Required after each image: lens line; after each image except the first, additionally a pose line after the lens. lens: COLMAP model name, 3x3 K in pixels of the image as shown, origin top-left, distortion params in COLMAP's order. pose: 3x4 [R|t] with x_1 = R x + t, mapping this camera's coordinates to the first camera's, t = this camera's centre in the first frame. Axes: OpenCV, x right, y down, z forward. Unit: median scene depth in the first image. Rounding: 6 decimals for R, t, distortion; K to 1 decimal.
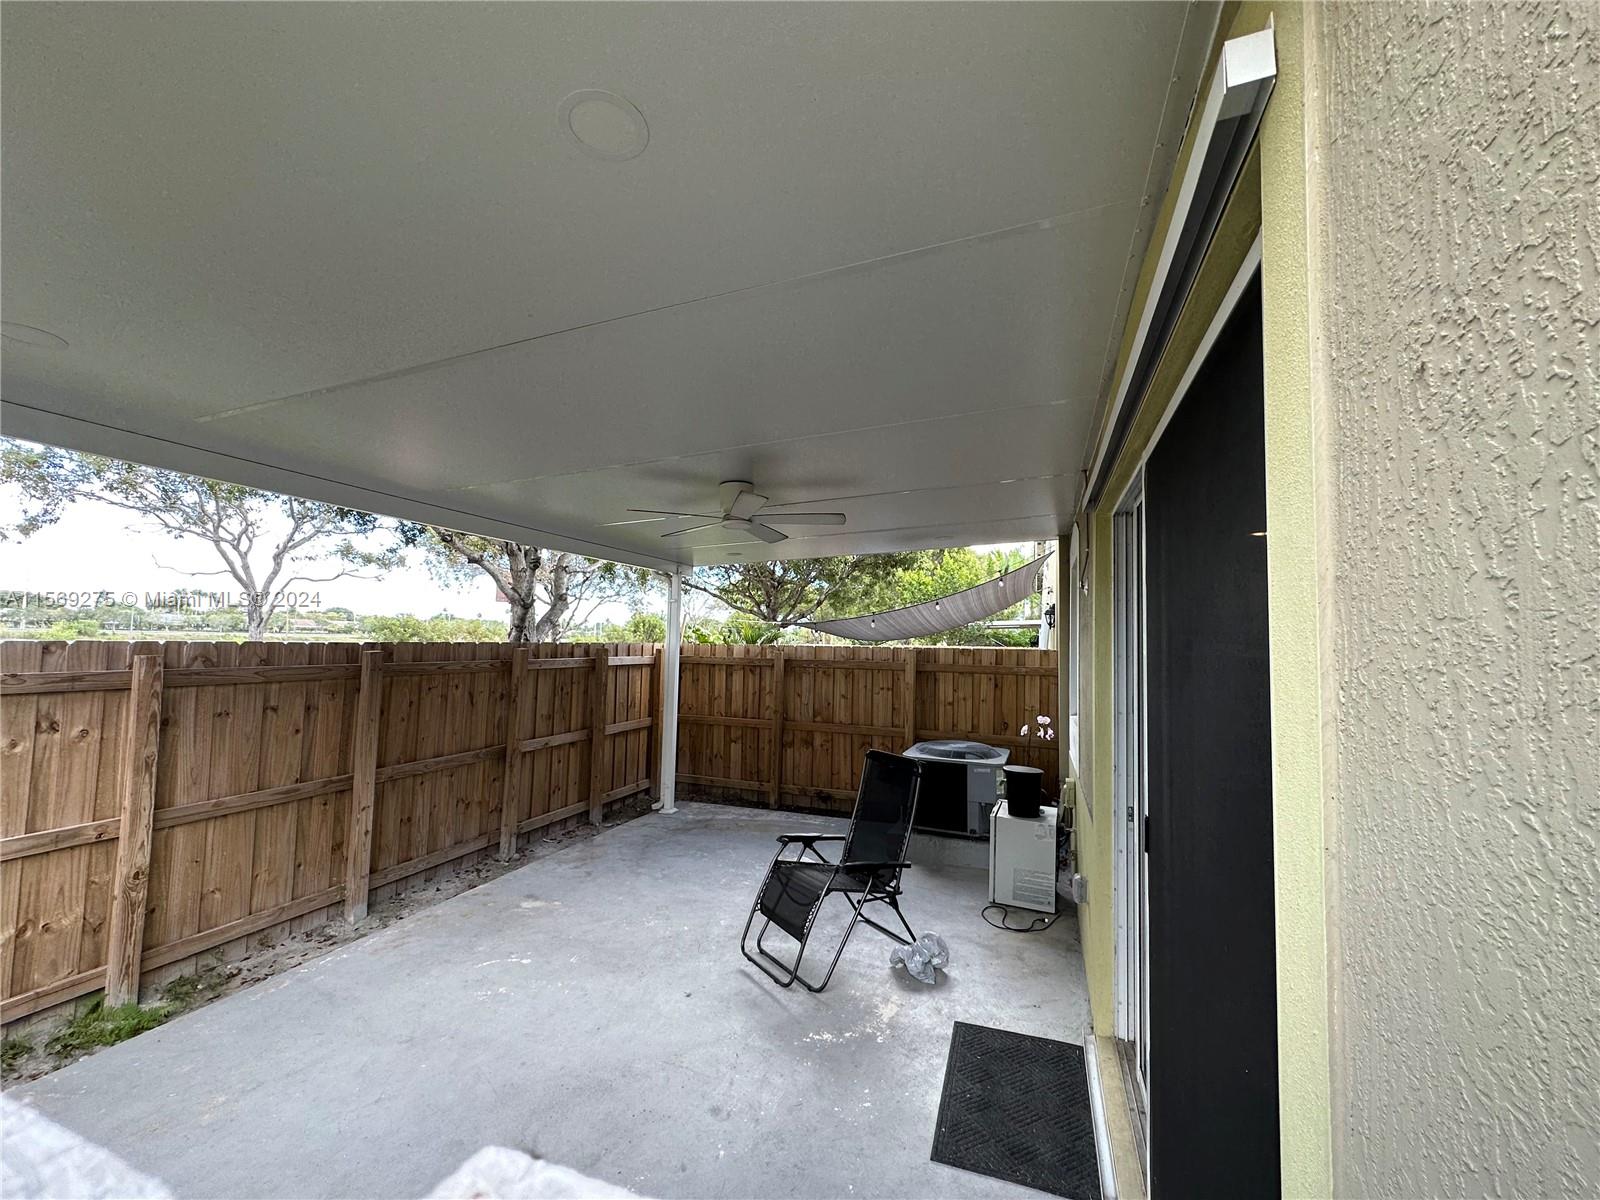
lens RADIAL K [[642.3, 0, 801.5], [0, 642.3, 597.2], [0, 0, 1]] dist [-0.003551, 0.001039]
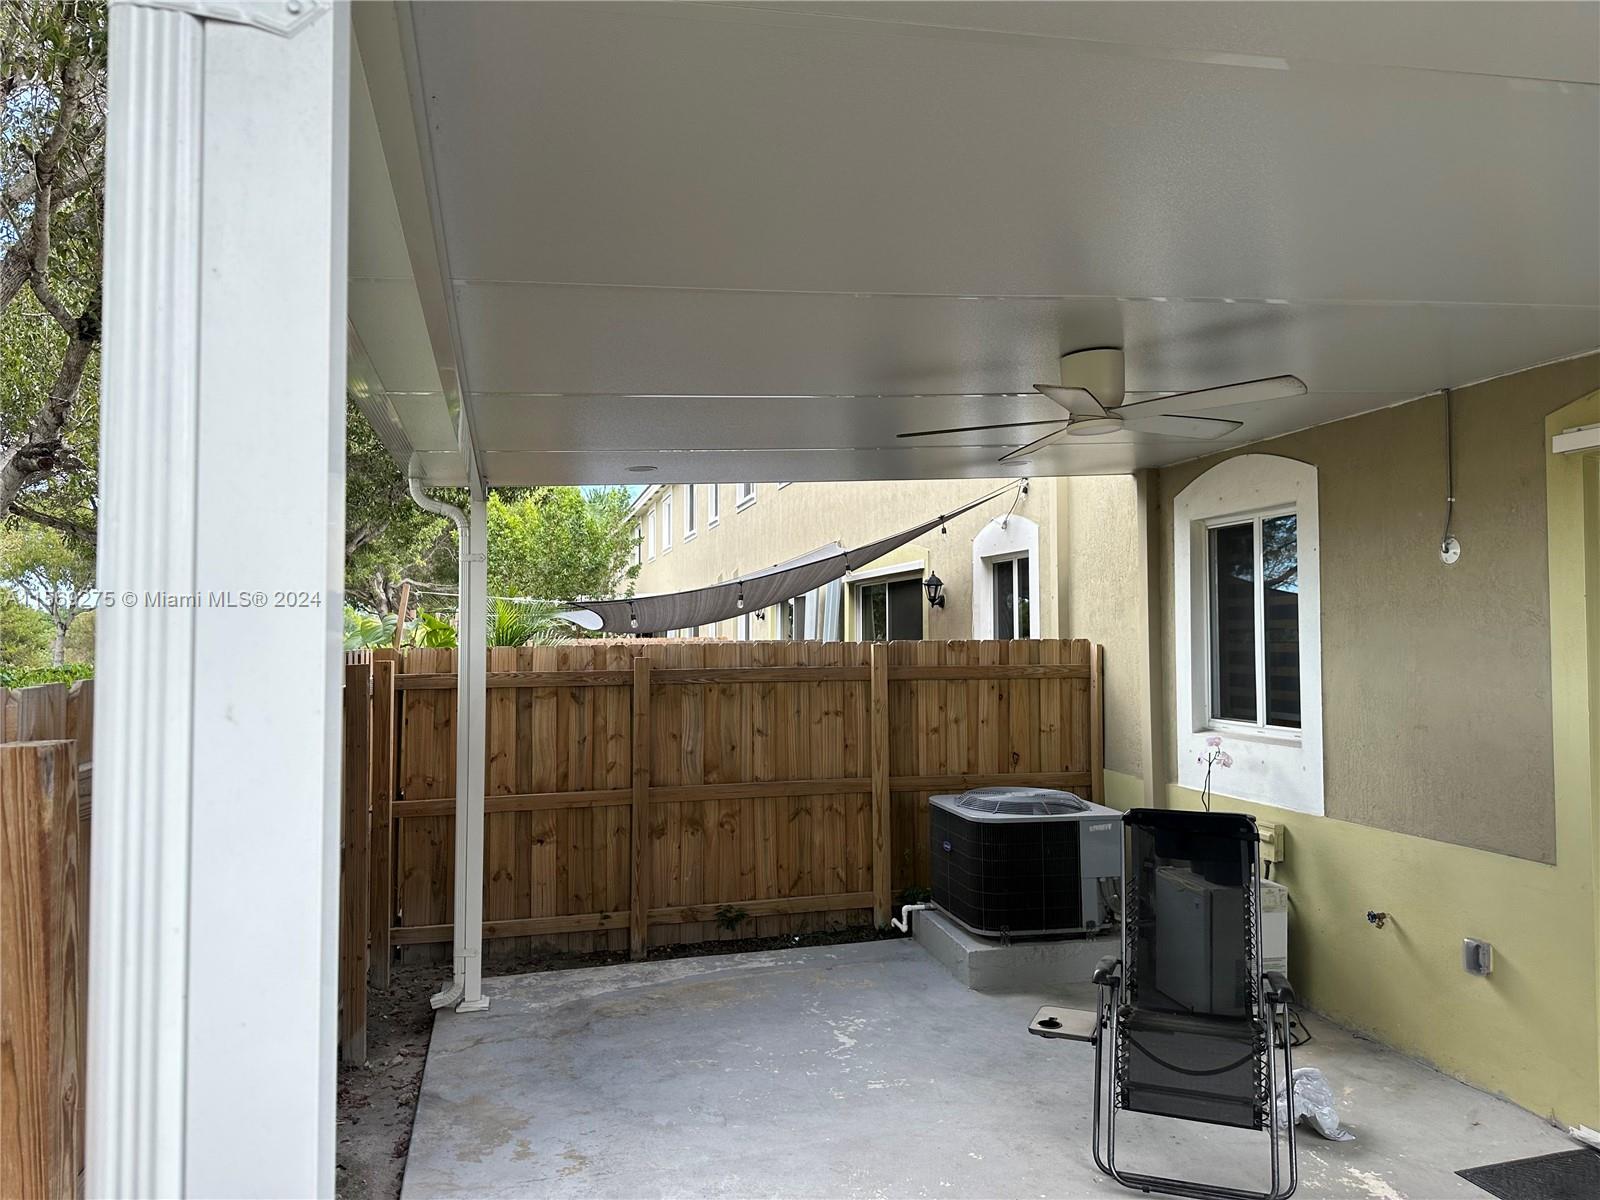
lens RADIAL K [[1129.1, 0, 799.3], [0, 1129.1, 581.5], [0, 0, 1]] dist [0.062783, -0.079521]
pose [[0.823547, -0.000096, 0.567248, -0.485887], [-0.016429, 0.999576, 0.024021, -0.000458], [-0.567010, -0.029102, 0.823197, 0.186357]]
